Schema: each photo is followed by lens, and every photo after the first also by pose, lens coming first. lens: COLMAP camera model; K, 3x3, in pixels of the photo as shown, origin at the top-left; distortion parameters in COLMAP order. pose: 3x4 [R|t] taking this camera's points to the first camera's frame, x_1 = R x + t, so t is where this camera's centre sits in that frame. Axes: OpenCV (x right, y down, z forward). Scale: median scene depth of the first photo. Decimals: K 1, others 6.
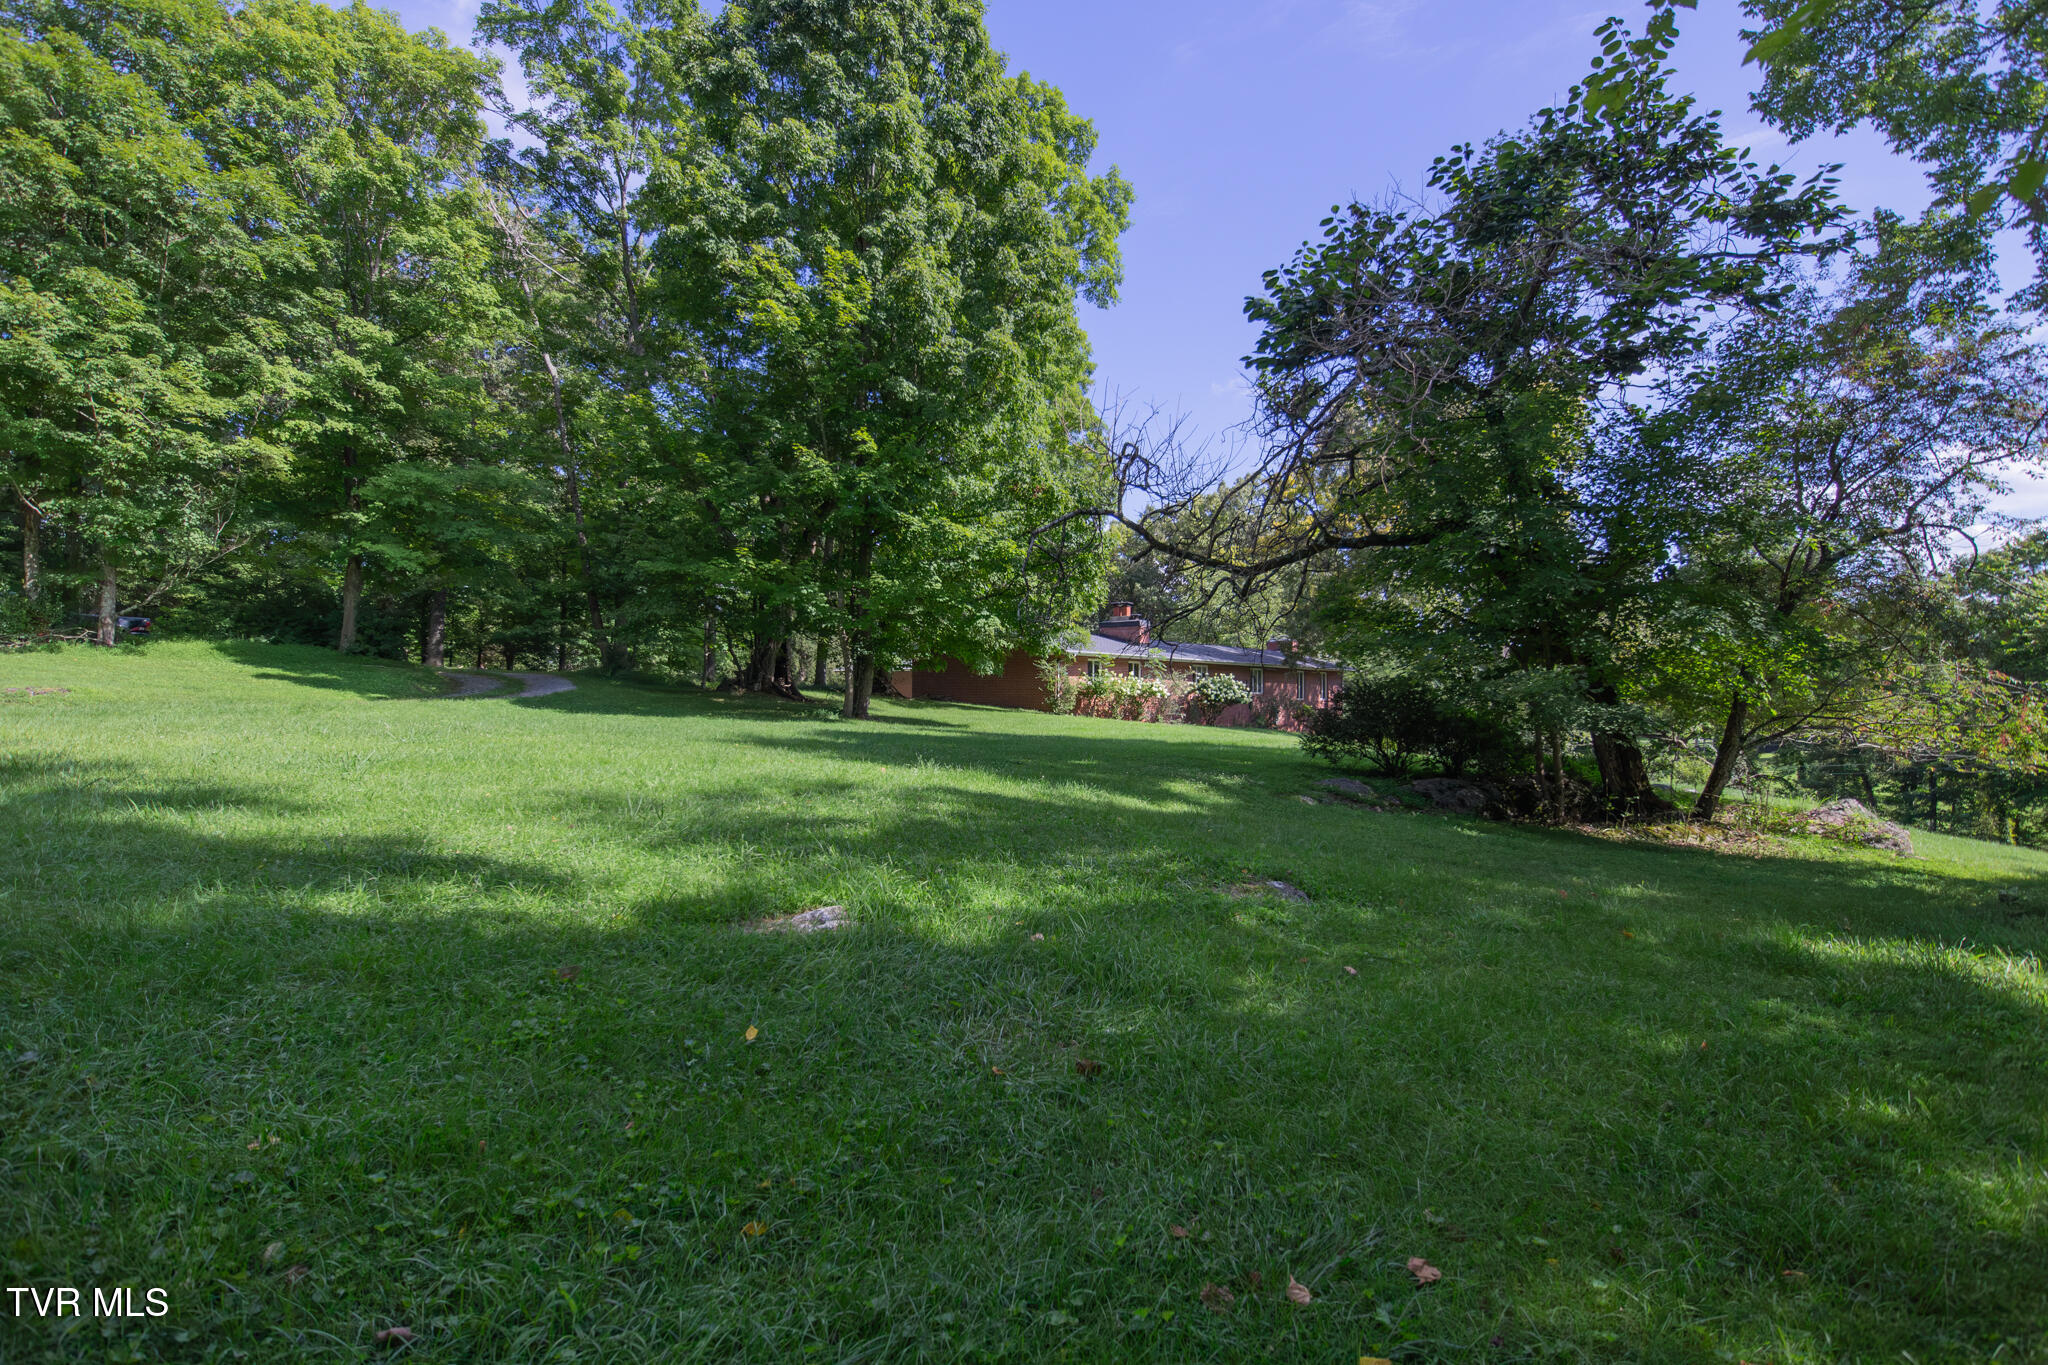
lens RADIAL K [[1030.7, 0, 1023.7], [0, 1030.7, 683.6], [0, 0, 1]] dist [-0.011547, 0.000223]
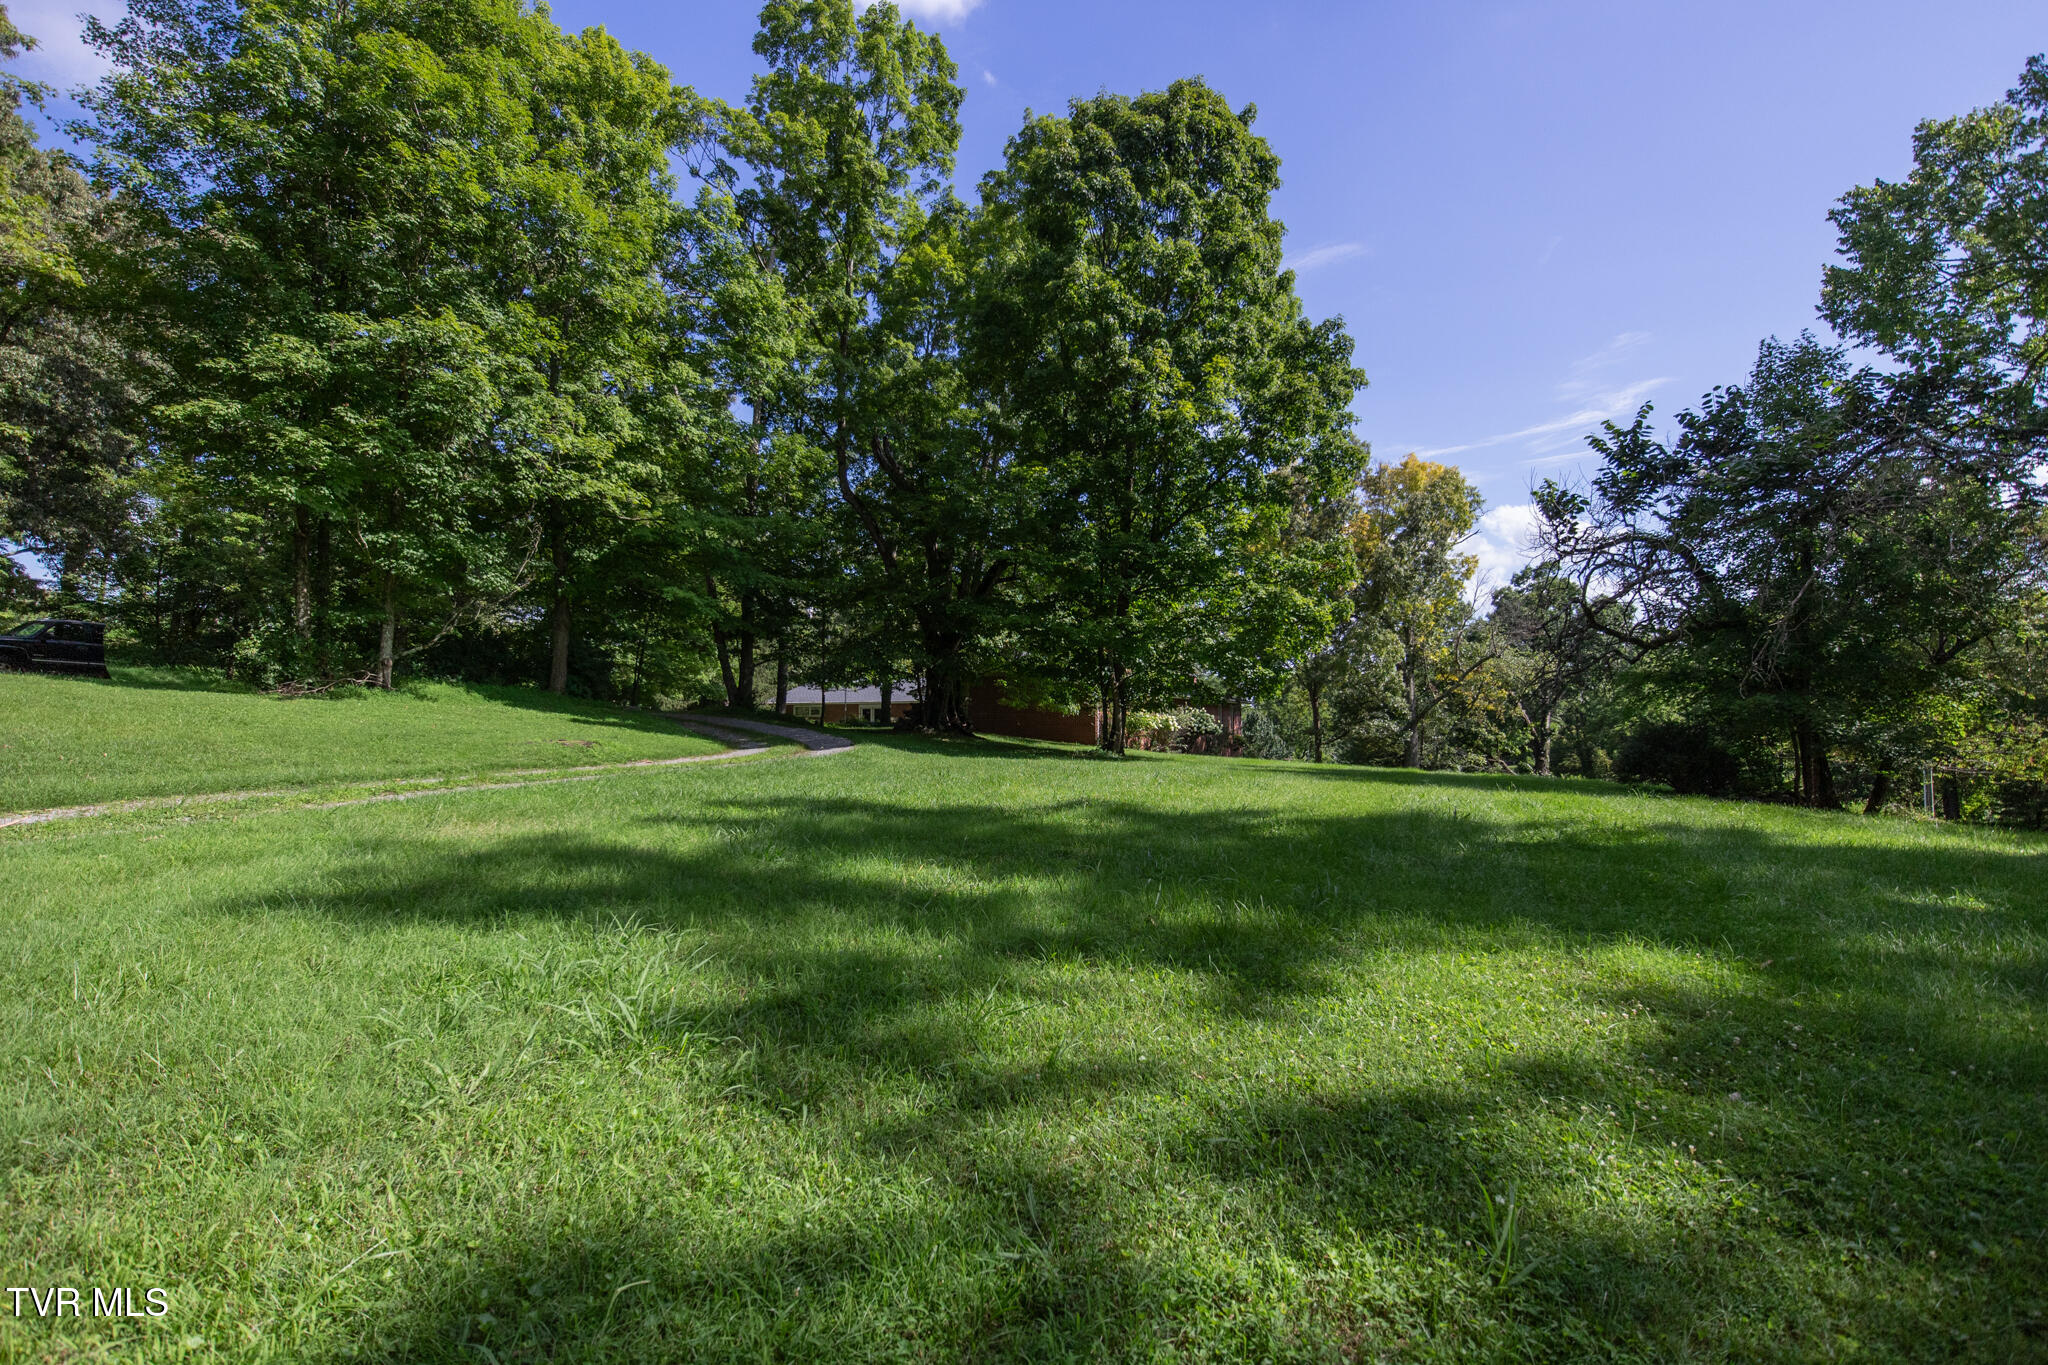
lens RADIAL K [[1030.7, 0, 1023.7], [0, 1030.7, 683.6], [0, 0, 1]] dist [-0.011547, 0.000223]
pose [[0.961192, 0.006189, 0.275811, -0.315289], [0.000063, 0.999743, -0.022651, -0.010798], [-0.275880, 0.021789, 0.960945, -0.022389]]
